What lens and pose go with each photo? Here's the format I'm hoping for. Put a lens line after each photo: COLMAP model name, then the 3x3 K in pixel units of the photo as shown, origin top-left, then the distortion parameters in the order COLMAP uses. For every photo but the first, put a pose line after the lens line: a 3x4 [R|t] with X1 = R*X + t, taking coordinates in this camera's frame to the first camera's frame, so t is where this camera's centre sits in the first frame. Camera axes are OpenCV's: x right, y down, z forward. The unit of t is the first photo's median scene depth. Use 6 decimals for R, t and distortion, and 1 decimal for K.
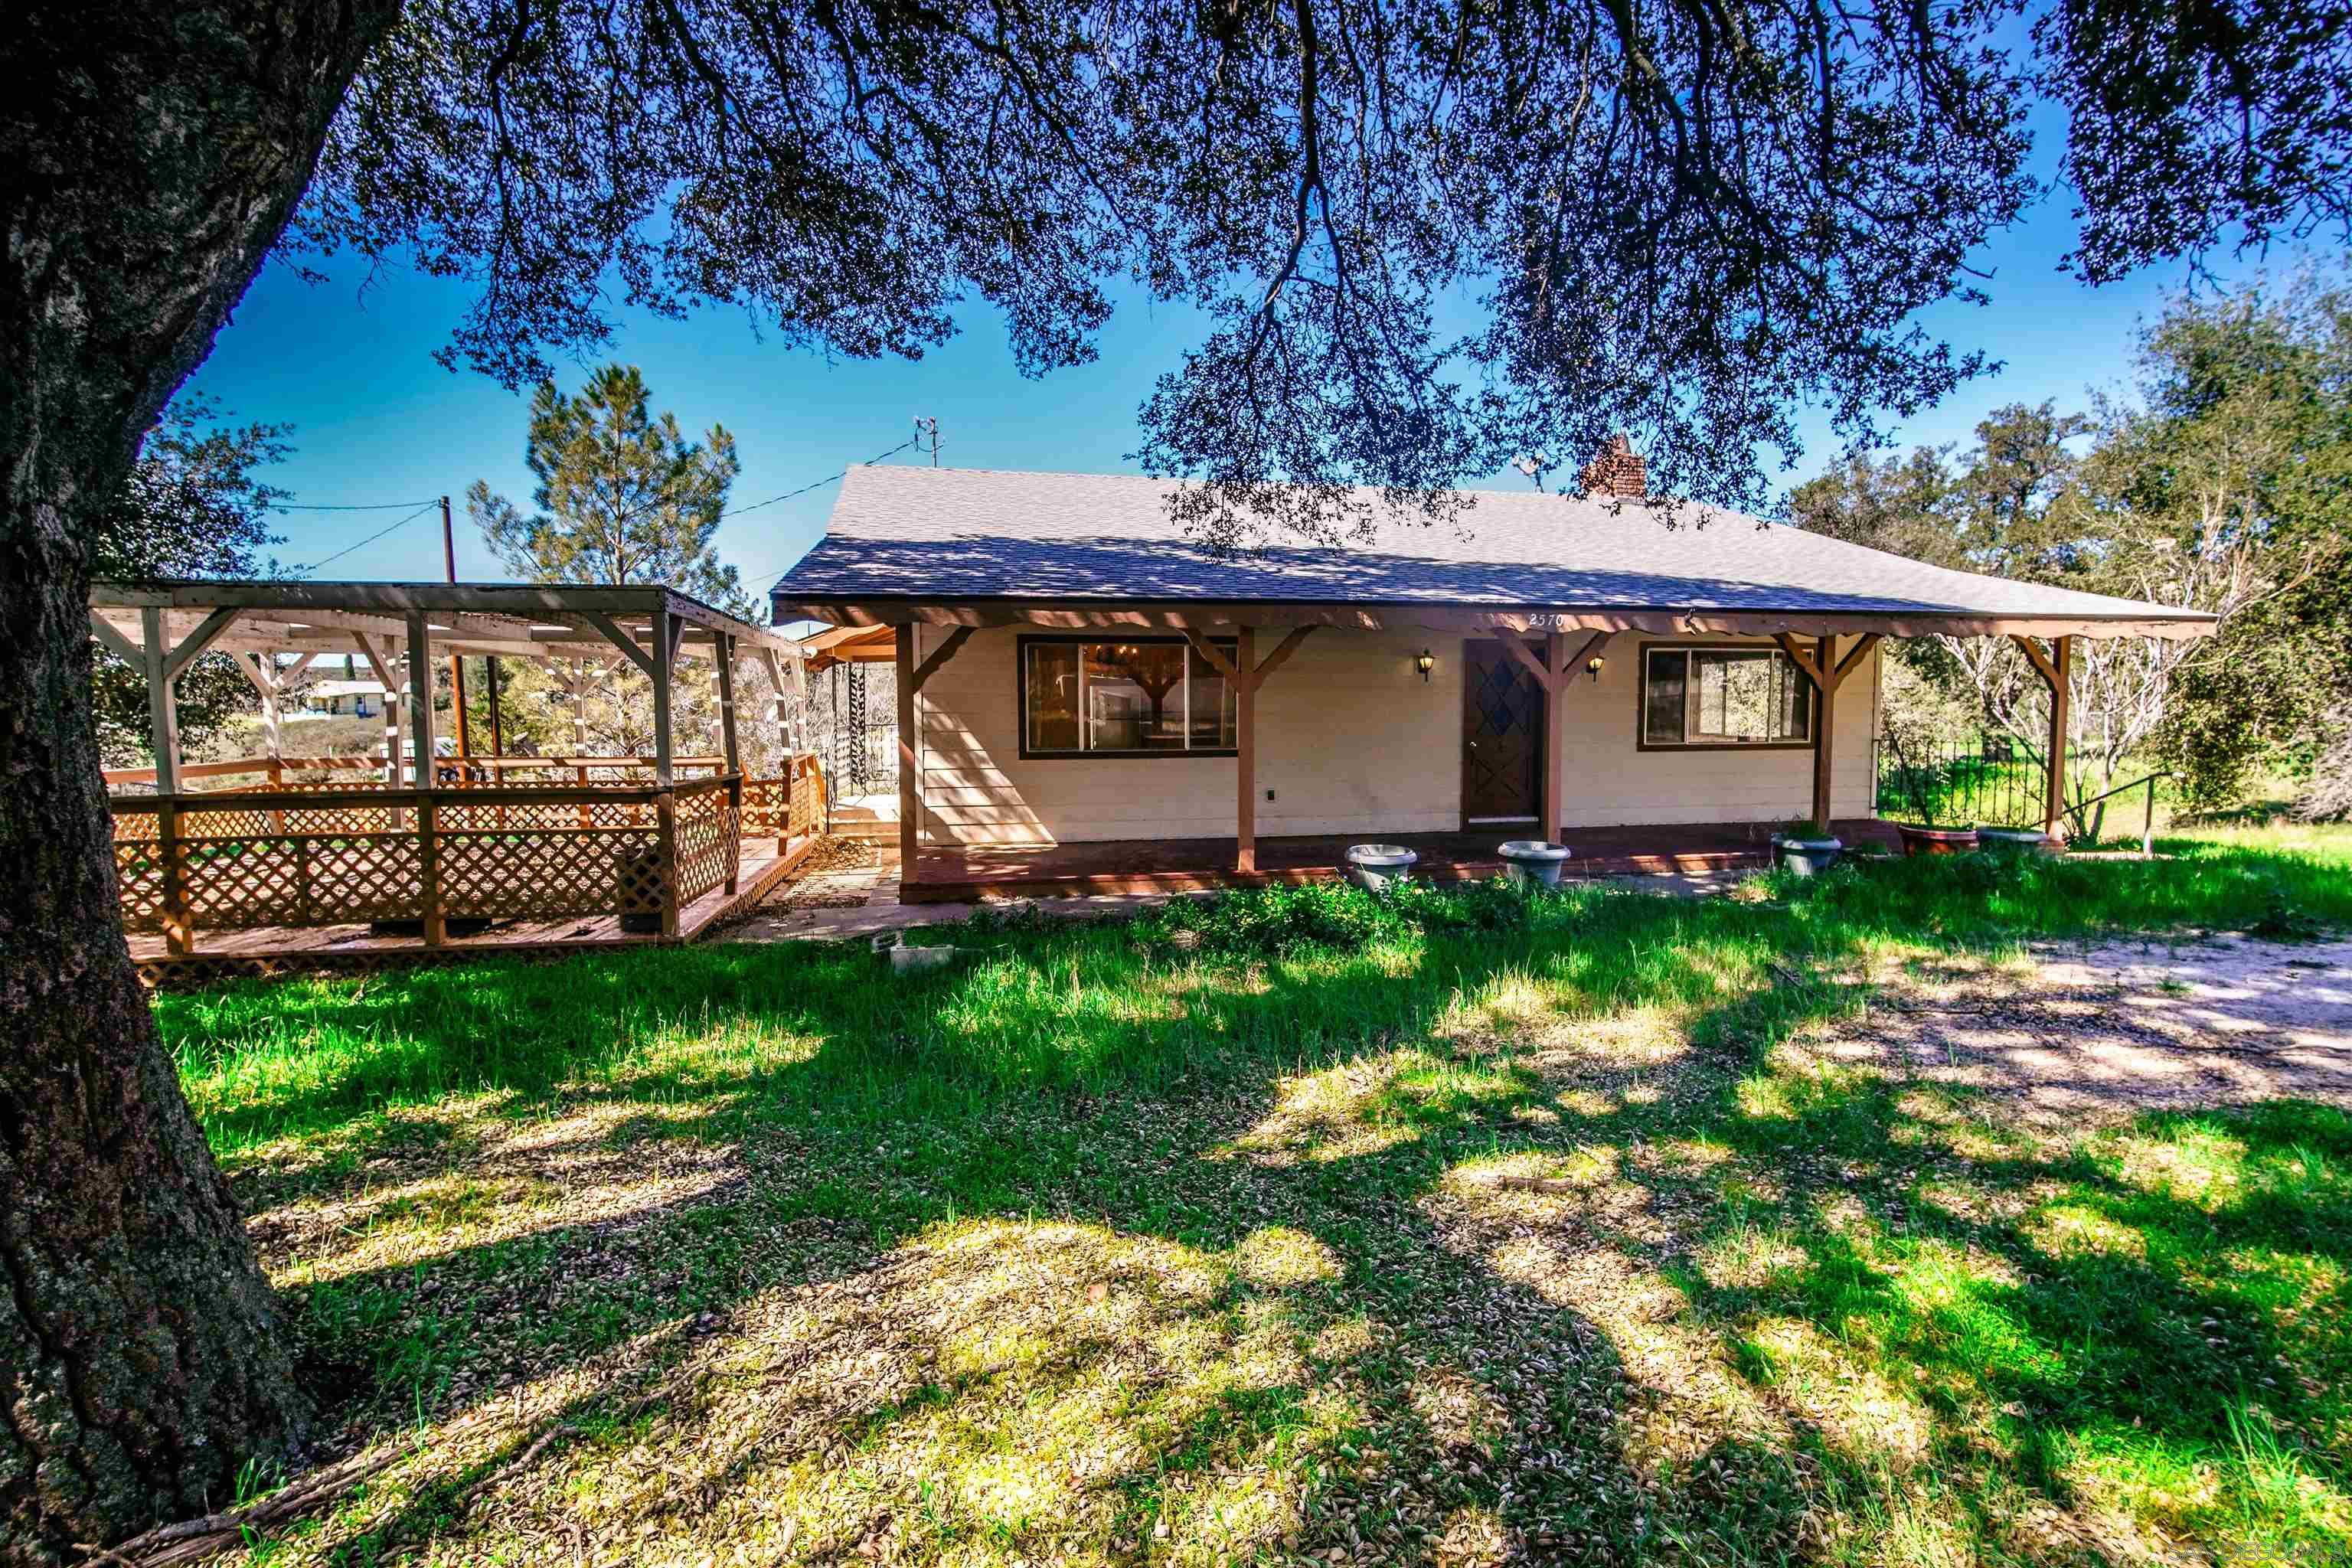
lens RADIAL K [[955.7, 0, 1186.6], [0, 955.7, 778.2], [0, 0, 1]] dist [-0.010331, 0.000005]
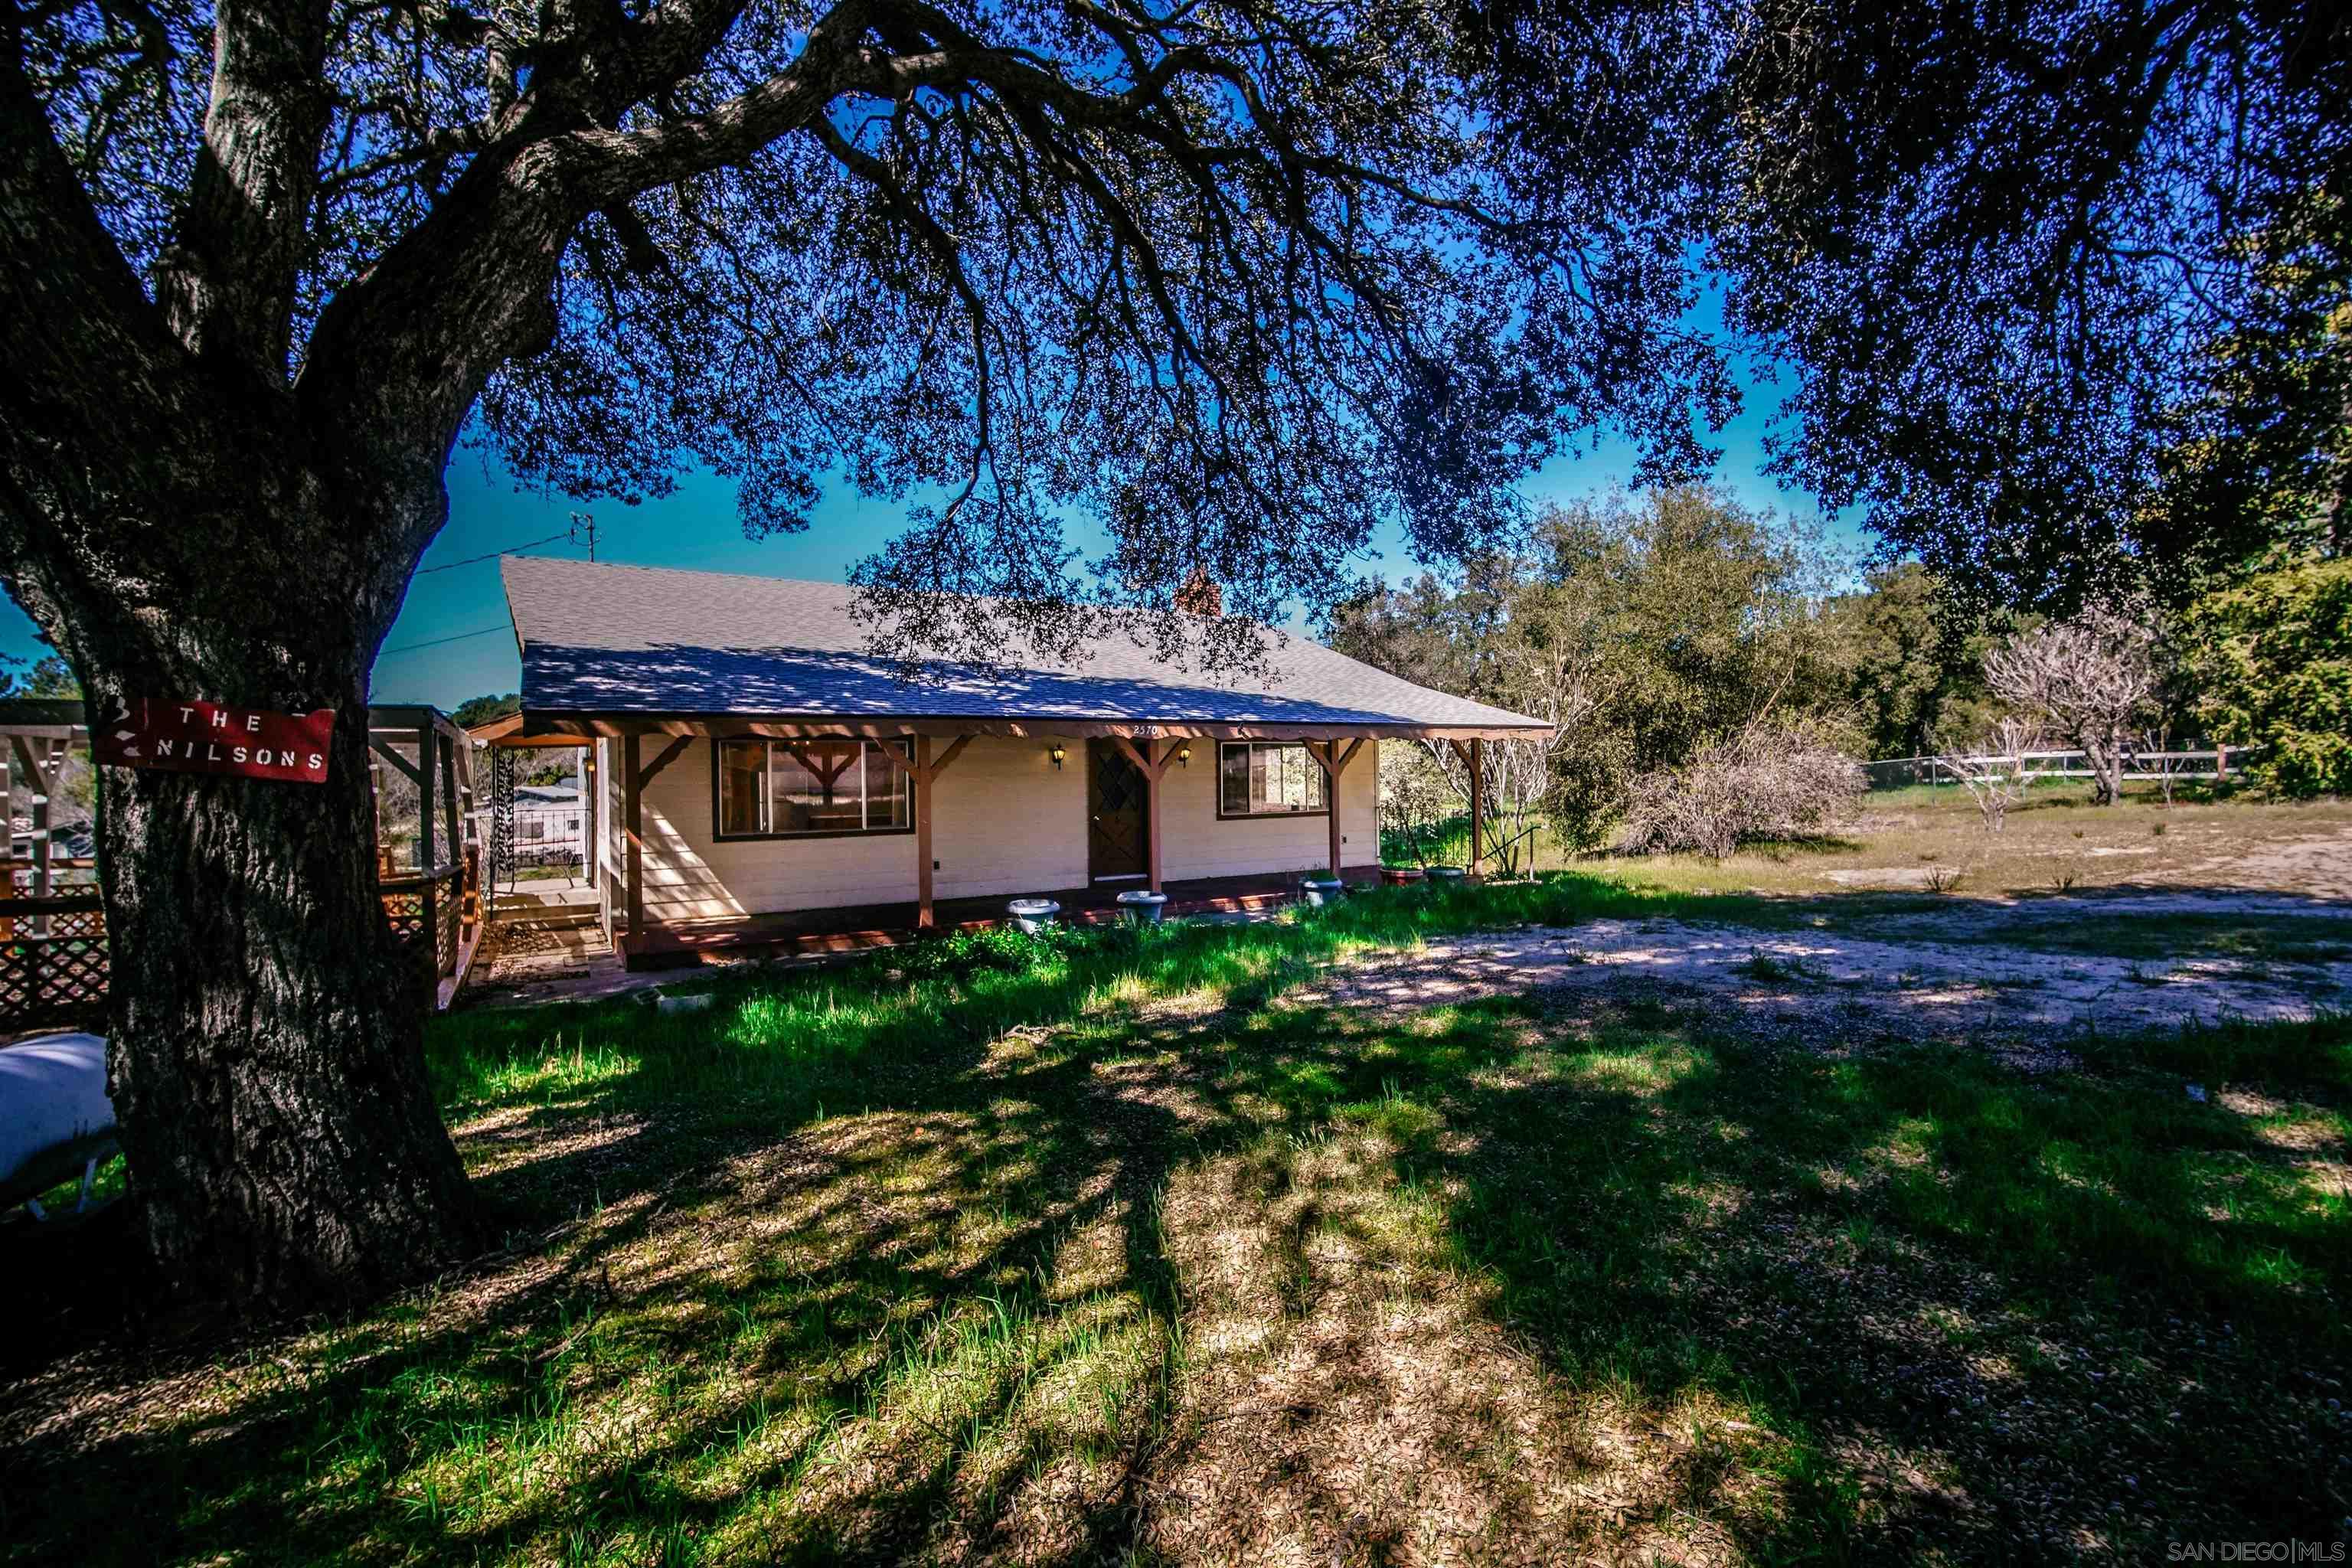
lens RADIAL K [[1028.3, 0, 1176.4], [0, 1028.3, 772.6], [0, 0, 1]] dist [-0.020403, 0.006207]
pose [[0.931424, -0.007472, 0.363860, -0.139930], [0.032427, 0.997517, -0.062524, -0.010398], [-0.362489, 0.070036, 0.929353, -0.449028]]
